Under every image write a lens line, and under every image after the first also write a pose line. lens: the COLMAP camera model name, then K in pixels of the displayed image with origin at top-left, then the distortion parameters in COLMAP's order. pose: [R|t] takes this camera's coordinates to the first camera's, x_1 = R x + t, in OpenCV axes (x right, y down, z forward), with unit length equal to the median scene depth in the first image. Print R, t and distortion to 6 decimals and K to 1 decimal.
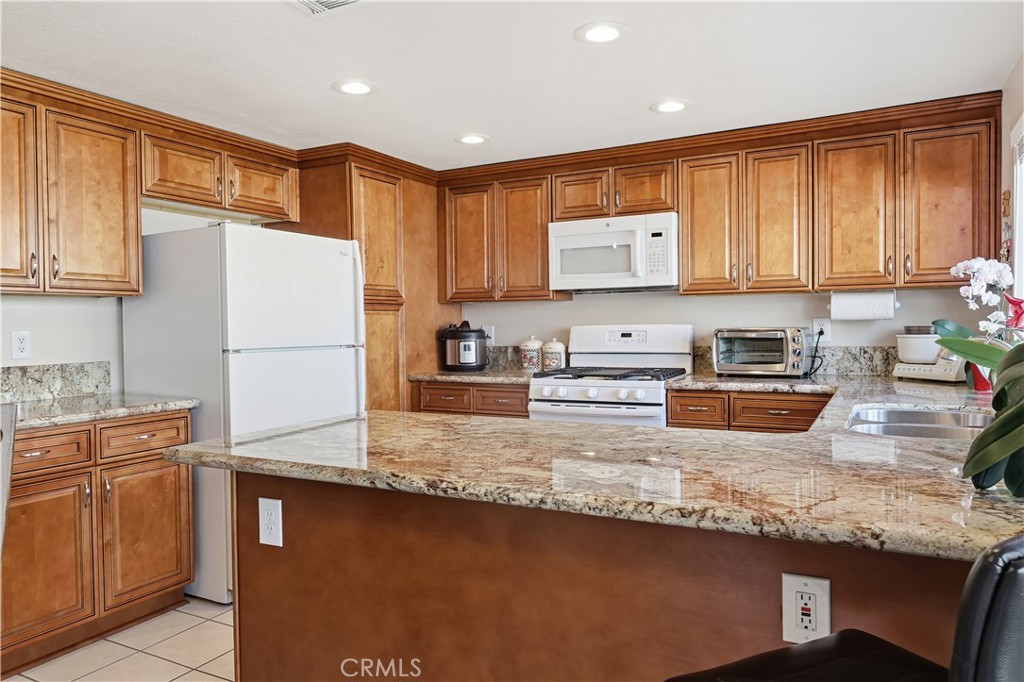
lens RADIAL K [[700.9, 0, 513.9], [0, 700.9, 337.0], [0, 0, 1]] dist [0.003270, 0.001025]
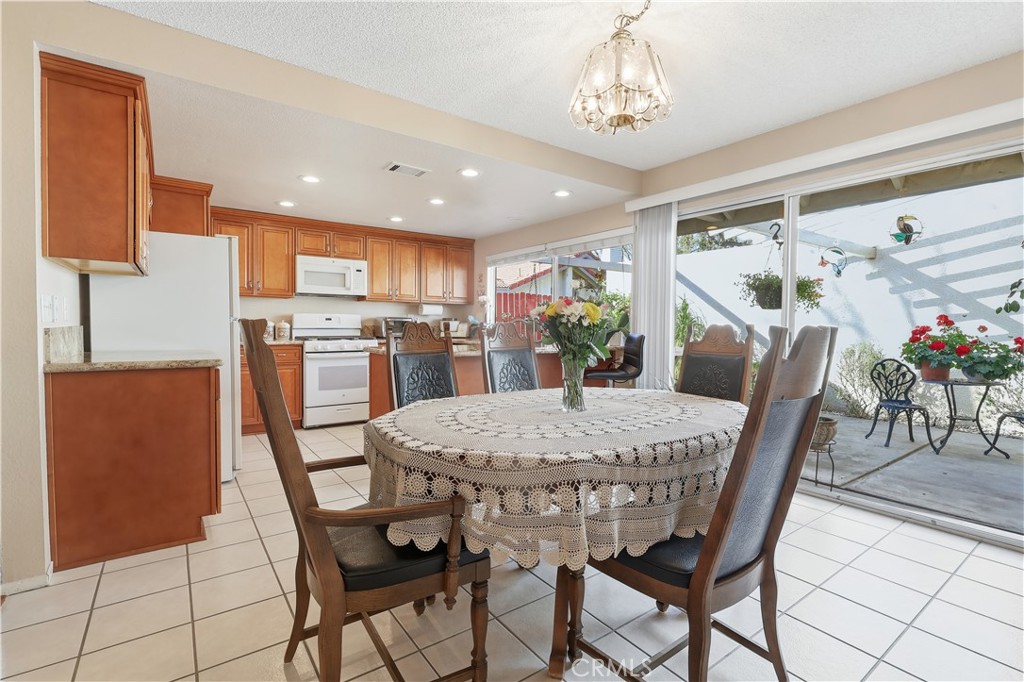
lens RADIAL K [[472.1, 0, 513.7], [0, 472.1, 339.0], [0, 0, 1]] dist [-0.005667, 0.000508]
pose [[0.444989, -0.009407, 0.895487, -0.837832], [-0.002724, 0.999926, 0.011858, 0.038202], [-0.895532, -0.007716, 0.444930, -0.034516]]
